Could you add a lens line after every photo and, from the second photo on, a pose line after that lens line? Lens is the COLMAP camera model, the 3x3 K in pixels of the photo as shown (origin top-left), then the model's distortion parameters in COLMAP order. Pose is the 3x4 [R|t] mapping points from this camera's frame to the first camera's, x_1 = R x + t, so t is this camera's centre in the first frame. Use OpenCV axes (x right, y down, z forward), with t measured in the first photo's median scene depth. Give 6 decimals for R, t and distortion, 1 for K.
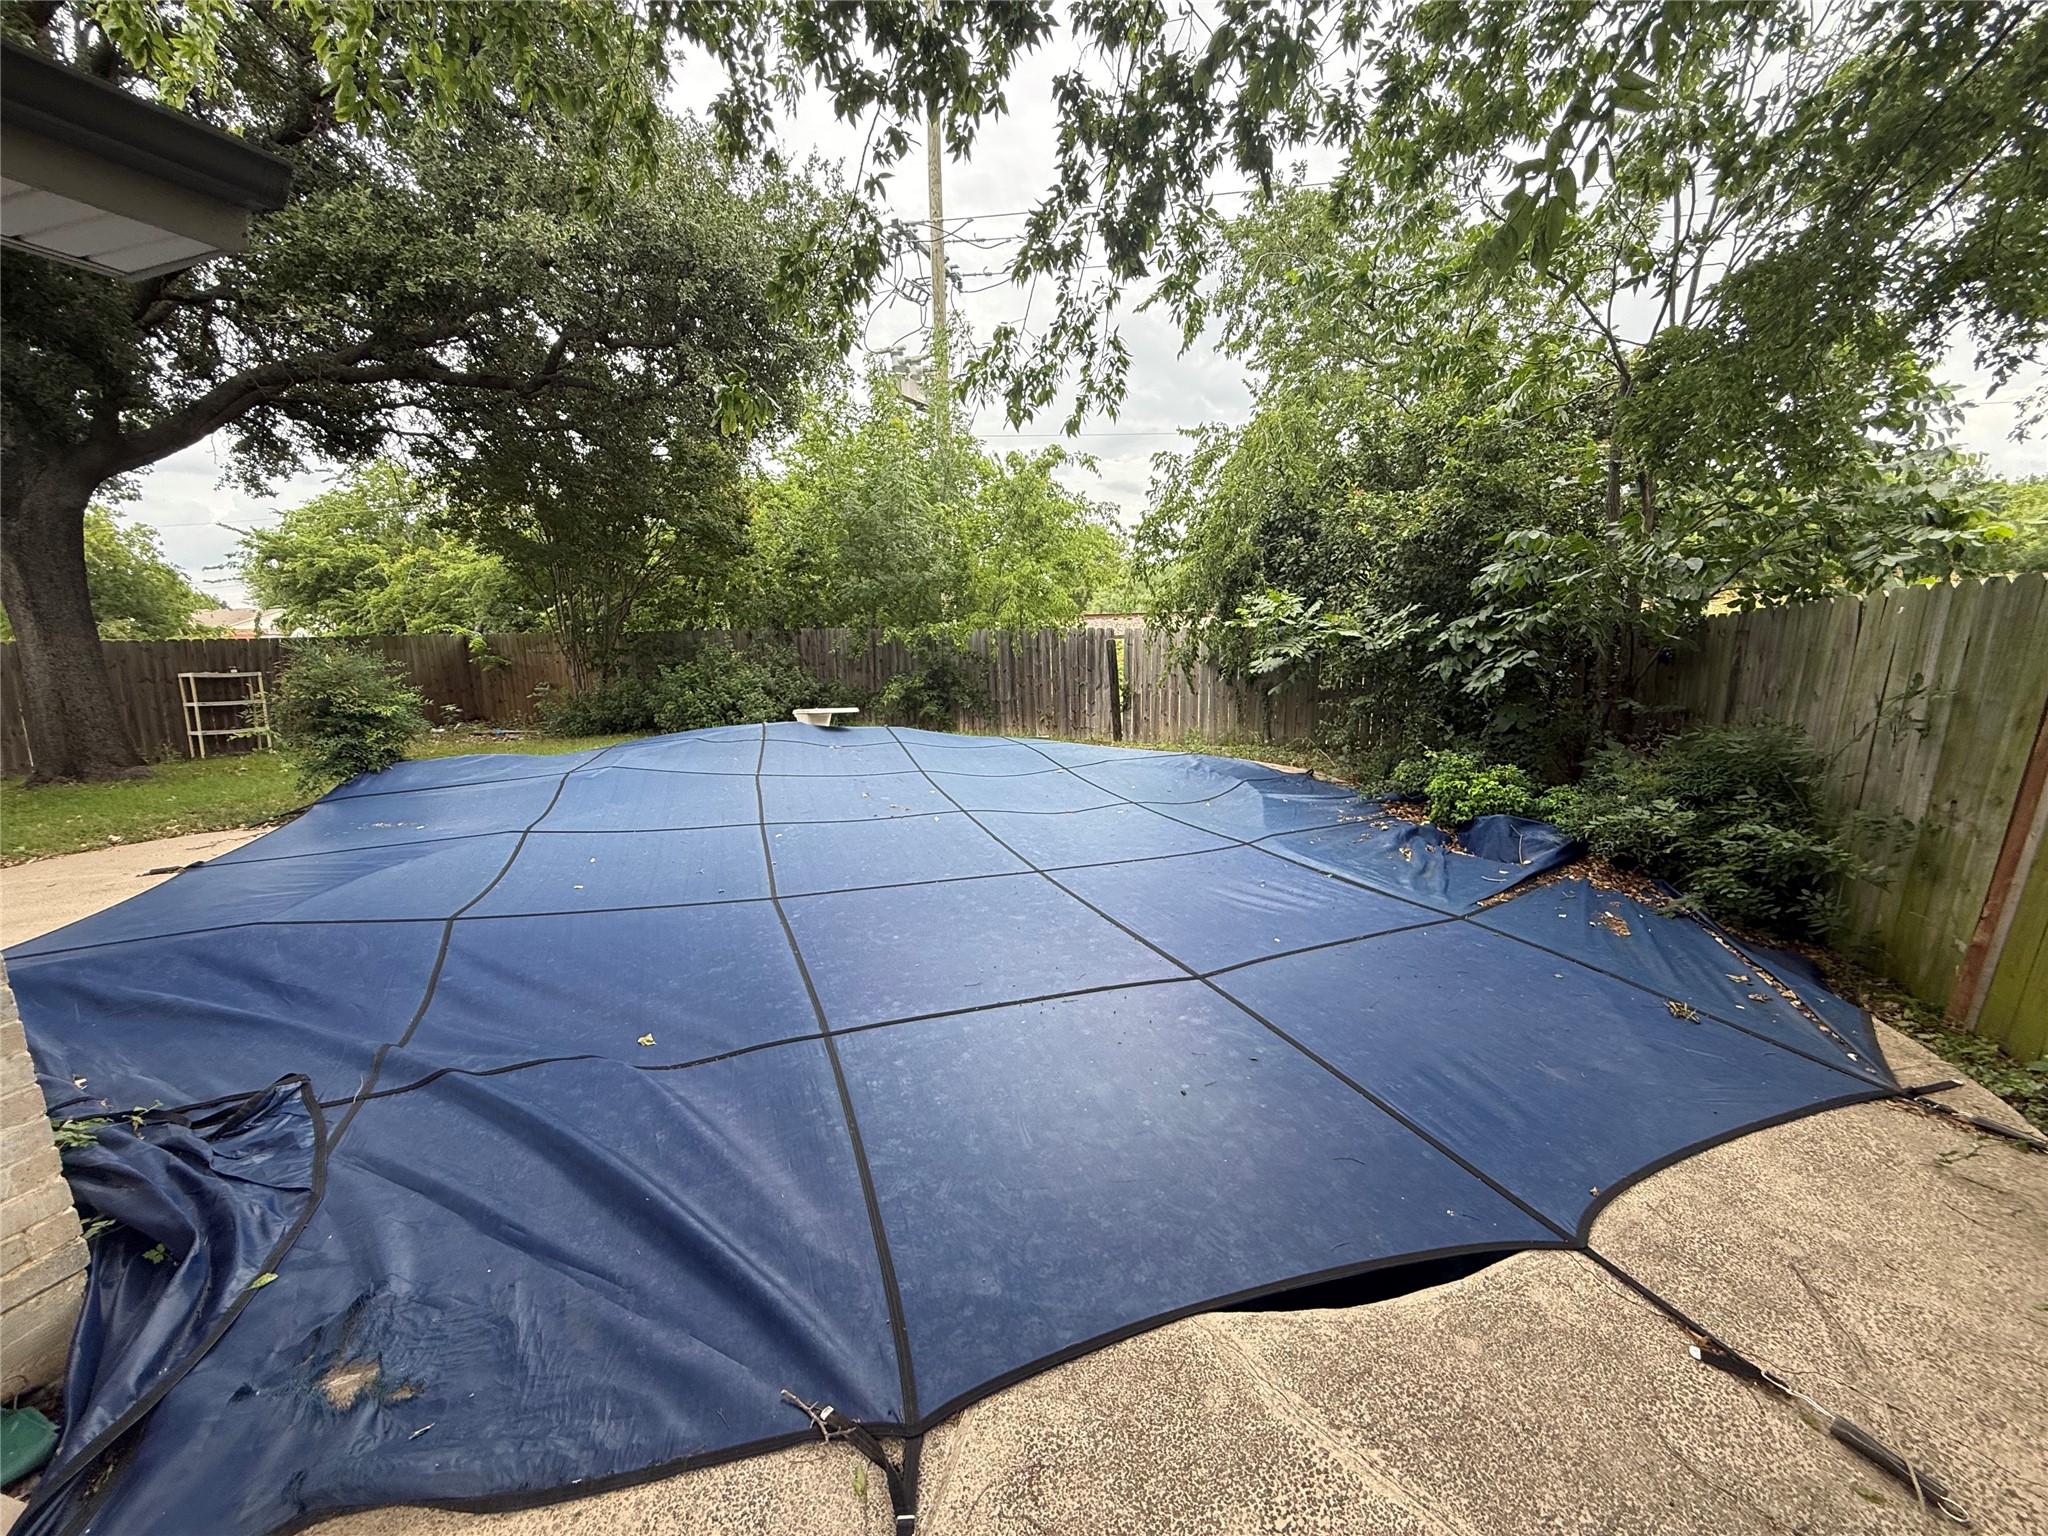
lens RADIAL K [[815.7, 0, 1020.8], [0, 815.7, 769.6], [0, 0, 1]] dist [0.001386, -0.000505]
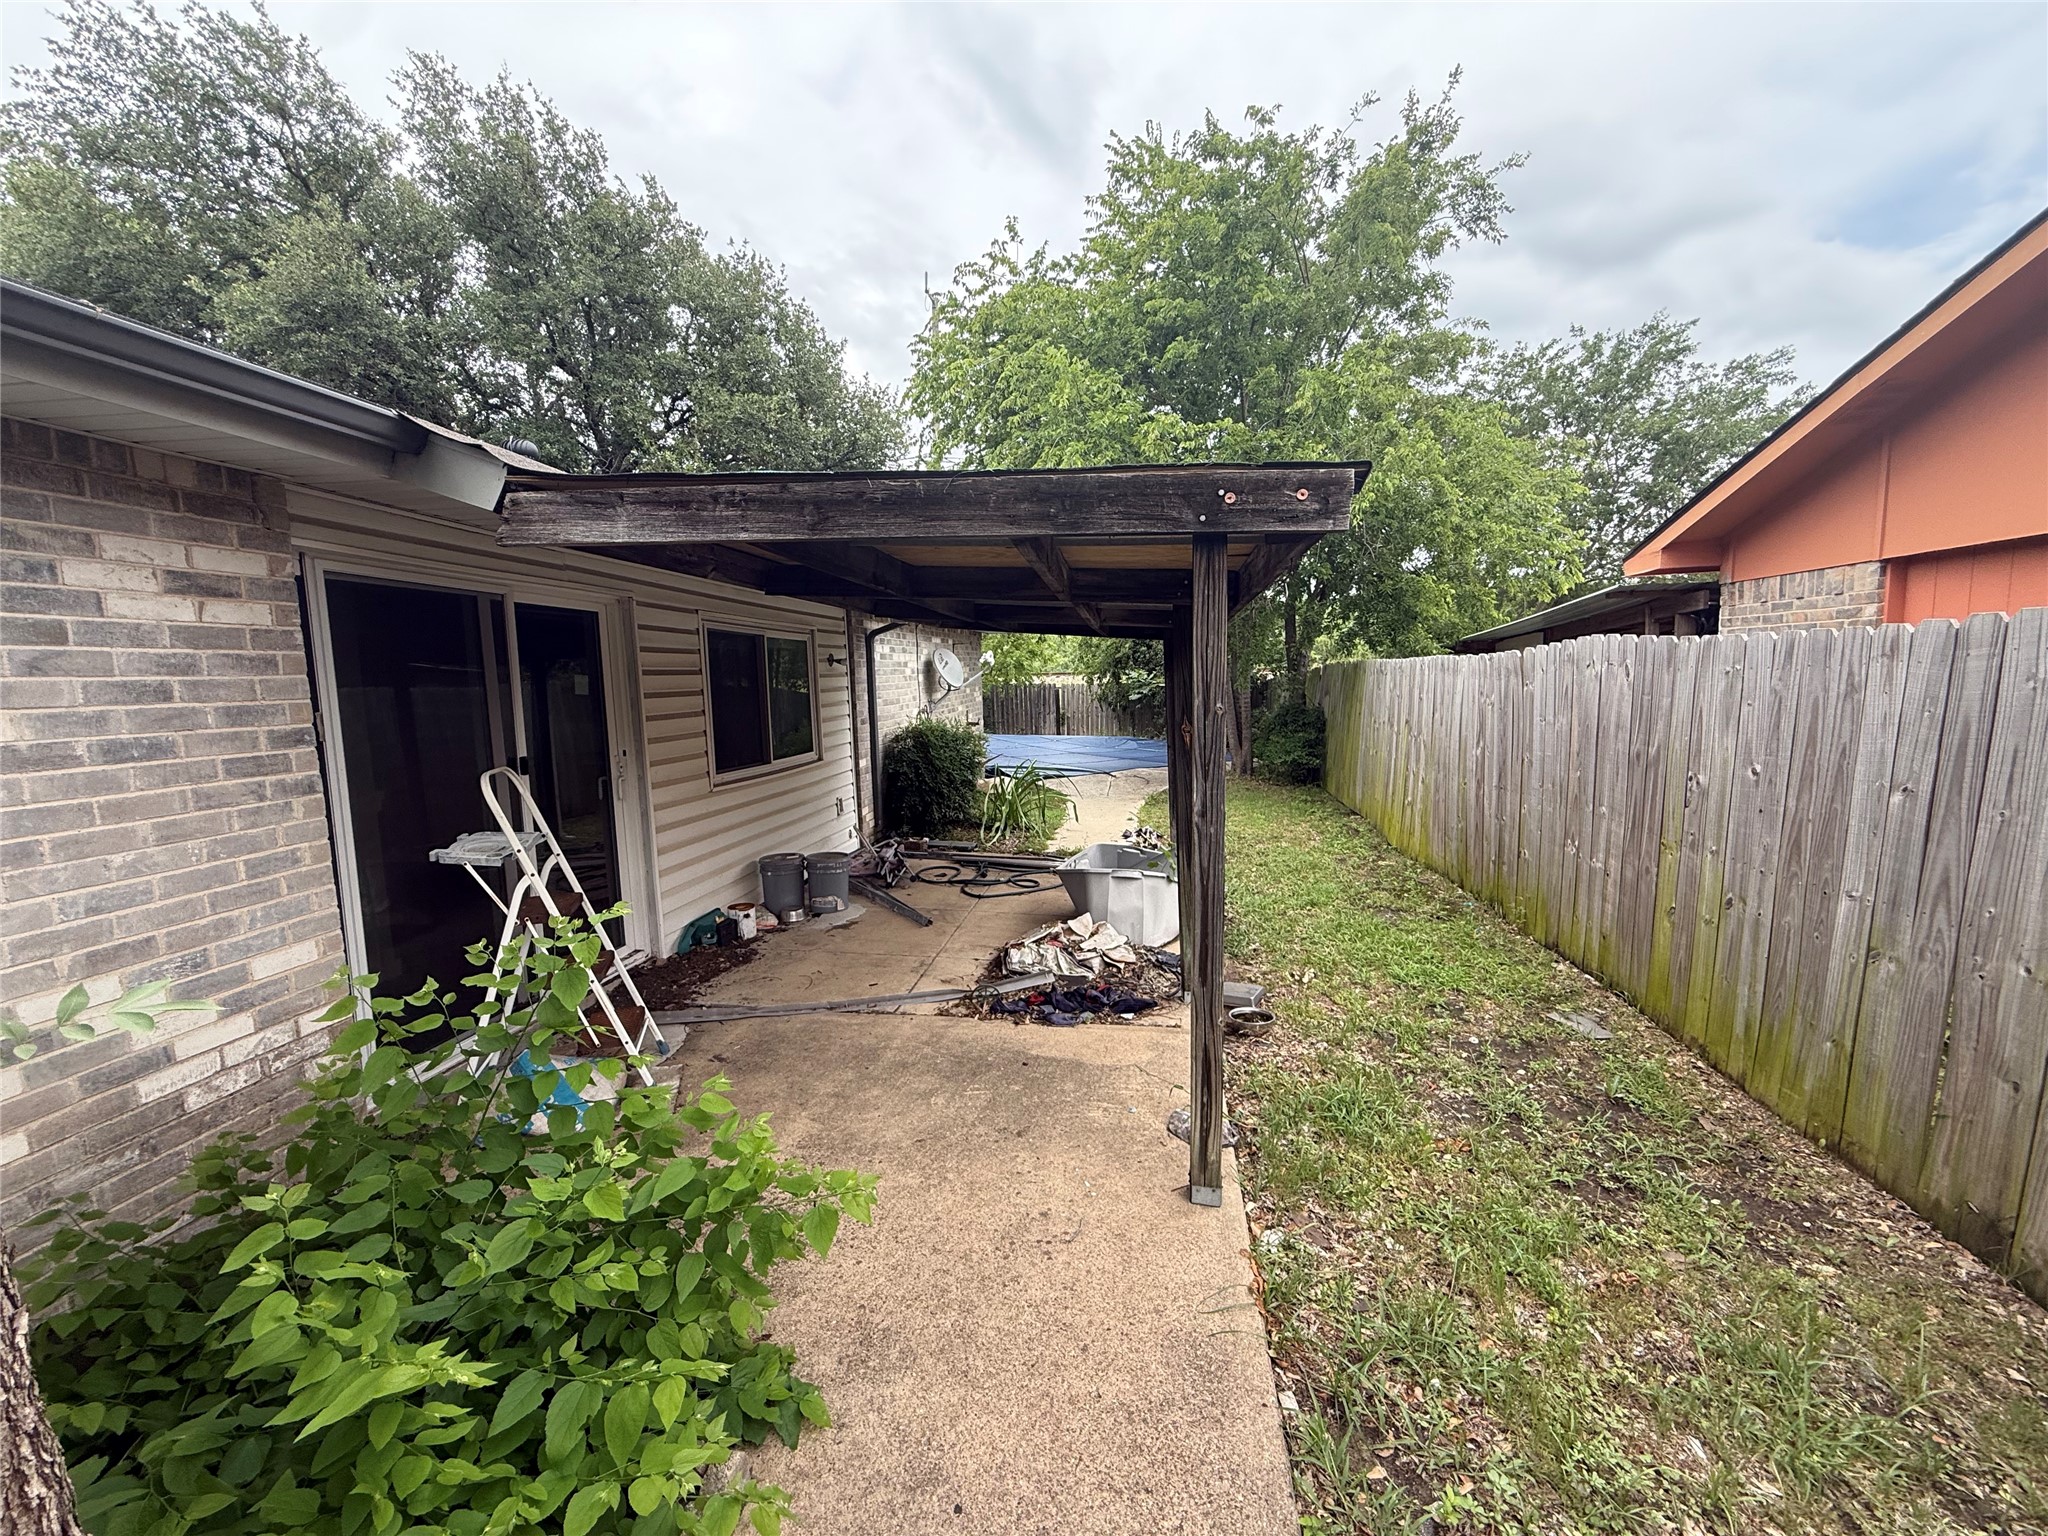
lens RADIAL K [[818.2, 0, 1019.9], [0, 818.2, 768.8], [0, 0, 1]] dist [-0.000342, 0.000632]
pose [[0.984805, 0.004009, 0.173617, -0.404743], [0.008752, 0.997318, -0.072670, 0.226637], [-0.173443, 0.073085, 0.982128, -1.174061]]
